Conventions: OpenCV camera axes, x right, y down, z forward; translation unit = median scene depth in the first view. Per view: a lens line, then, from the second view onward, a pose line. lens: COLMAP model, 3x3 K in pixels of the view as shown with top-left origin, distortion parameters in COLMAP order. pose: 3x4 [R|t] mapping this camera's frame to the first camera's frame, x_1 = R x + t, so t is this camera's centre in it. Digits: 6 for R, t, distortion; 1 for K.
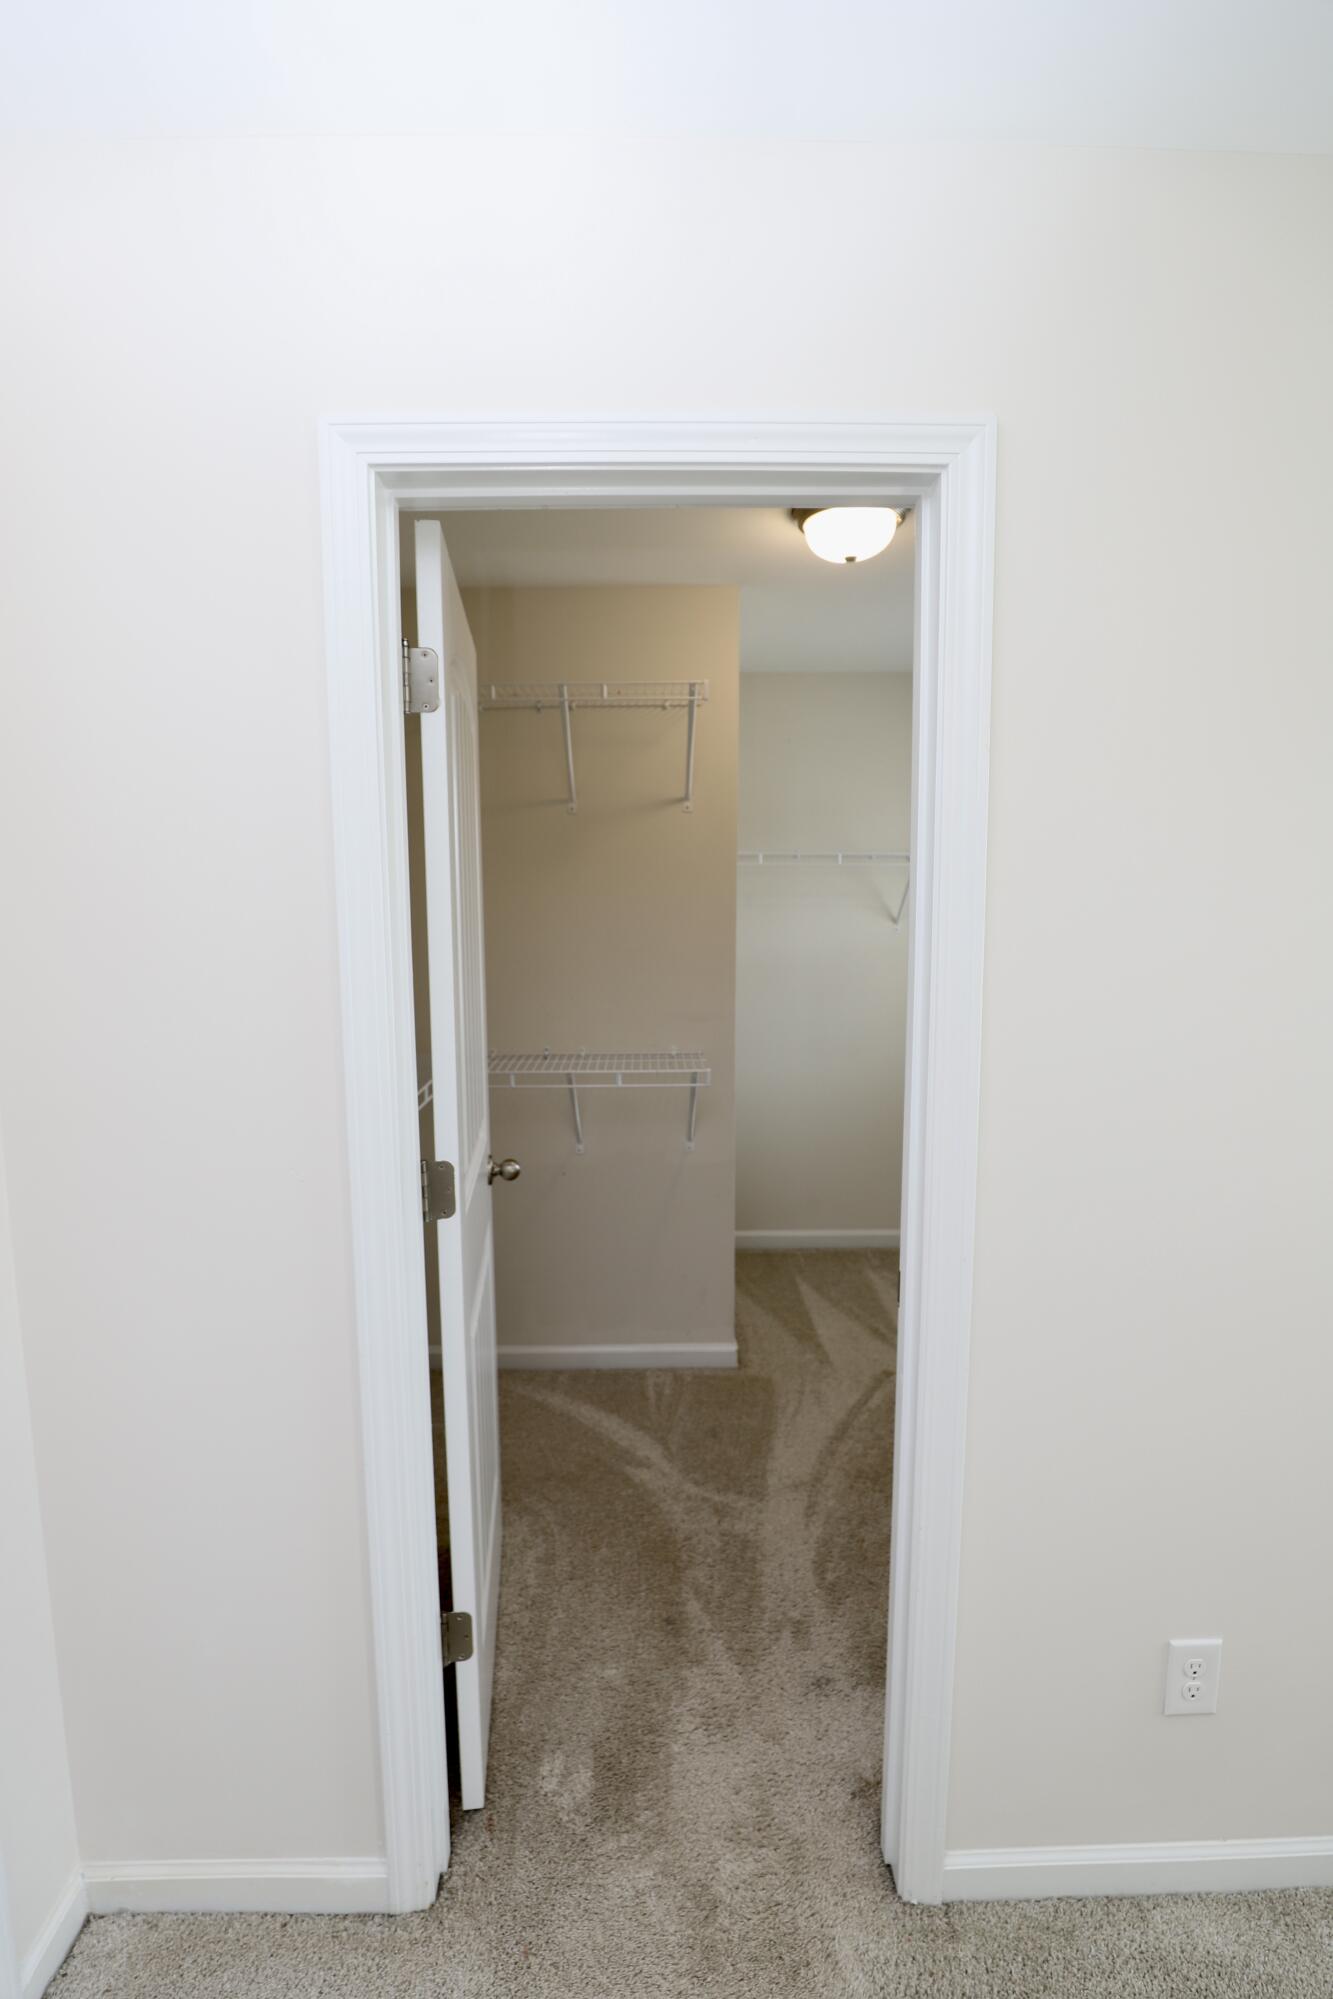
lens RADIAL K [[920.9, 0, 654.3], [0, 920.9, 1011.4], [0, 0, 1]] dist [-0.040270, 0.009276]
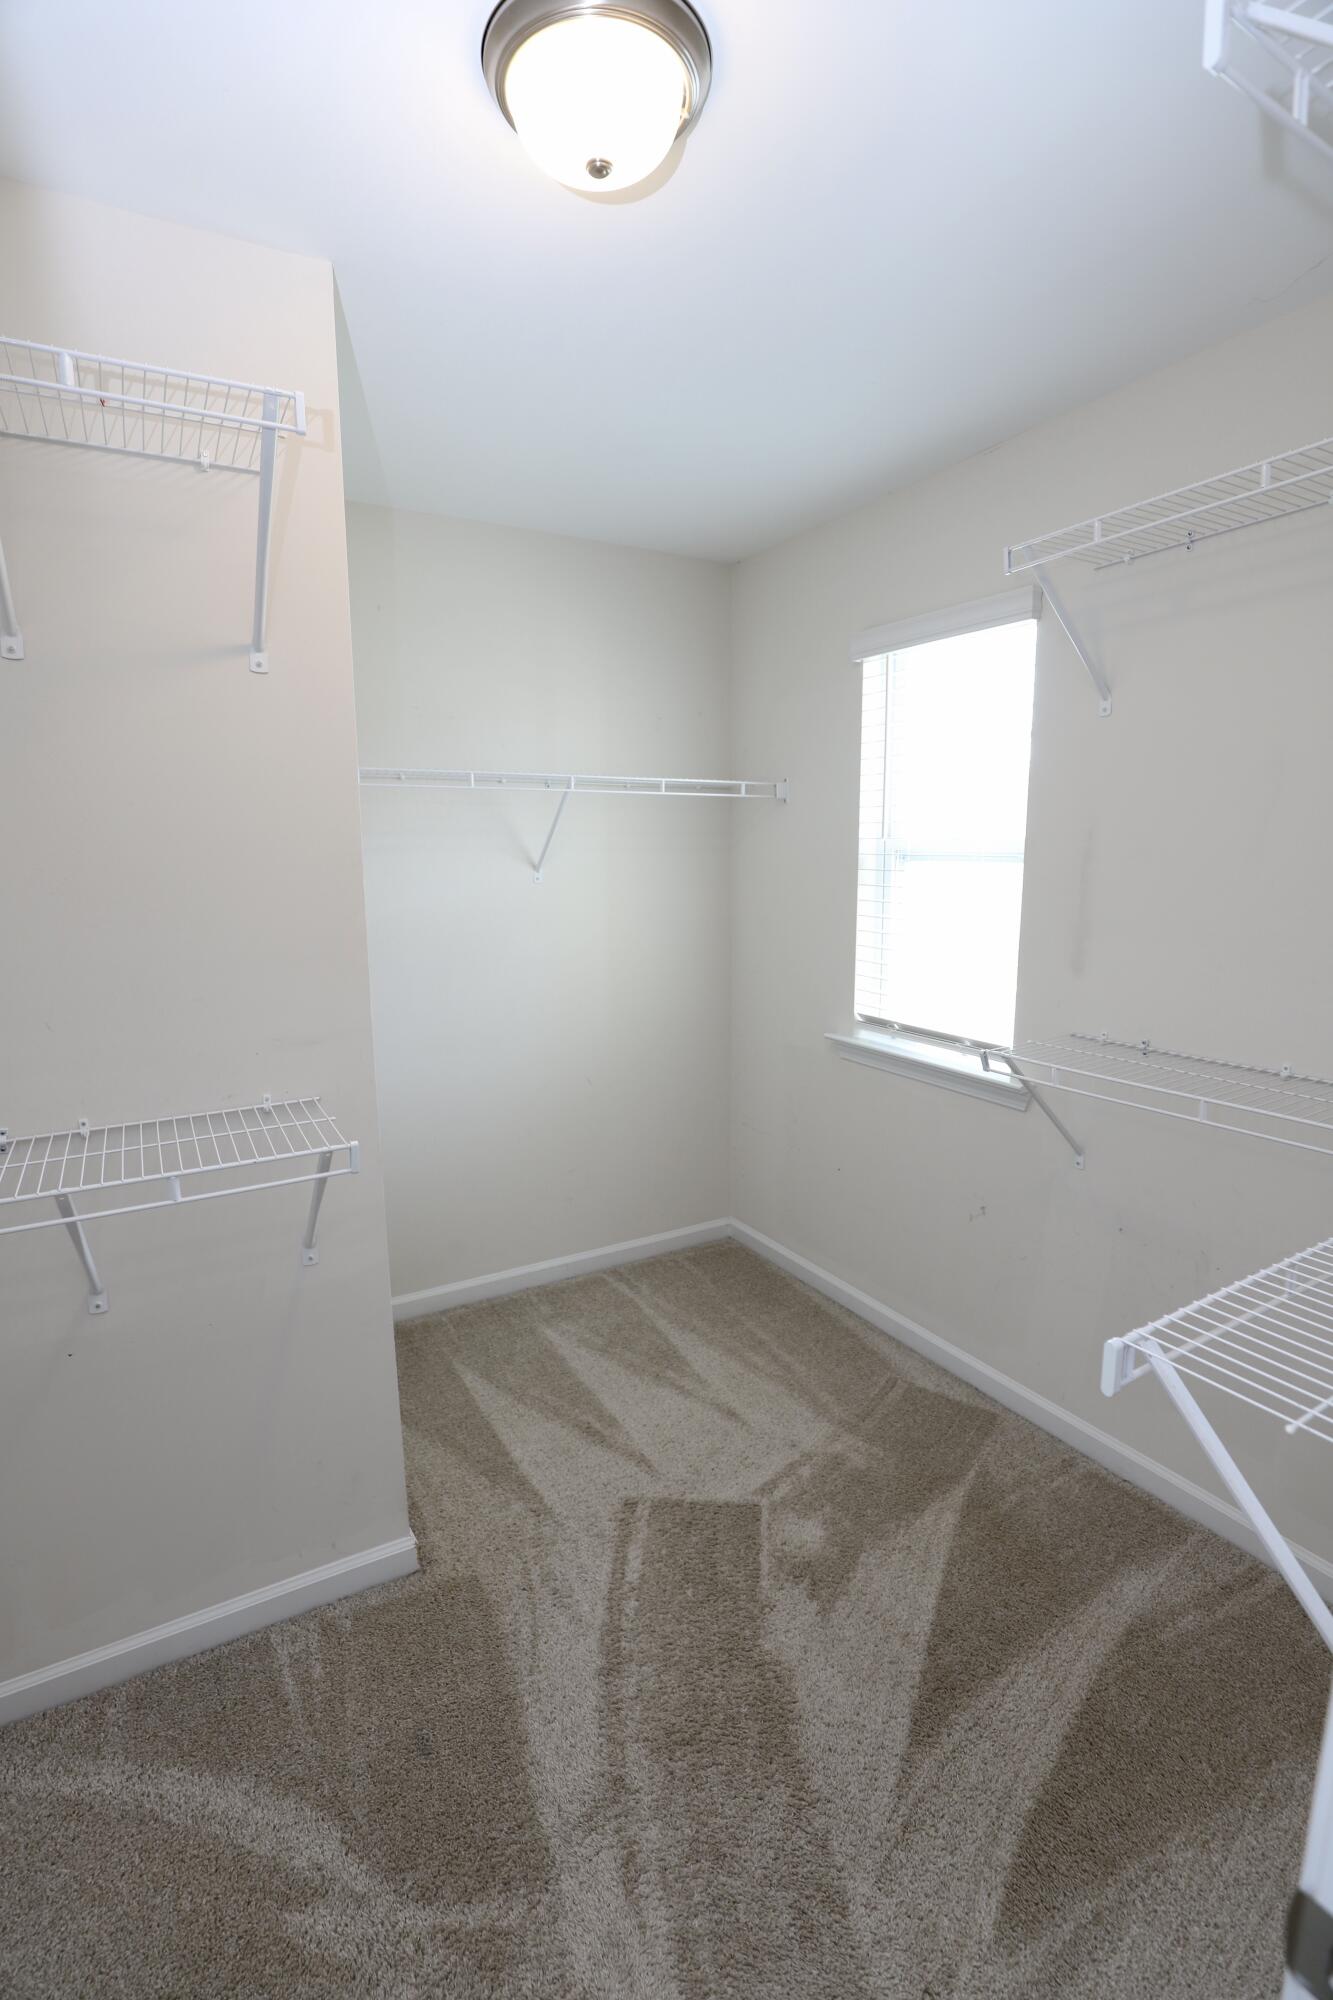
lens RADIAL K [[961.5, 0, 656.7], [0, 961.5, 1026.2], [0, 0, 1]] dist [0.000705, 0.000004]
pose [[0.882917, -0.103956, 0.457877, -0.033644], [0.072470, 0.993668, 0.085860, -0.040801], [-0.463903, -0.042625, 0.884860, 0.352473]]
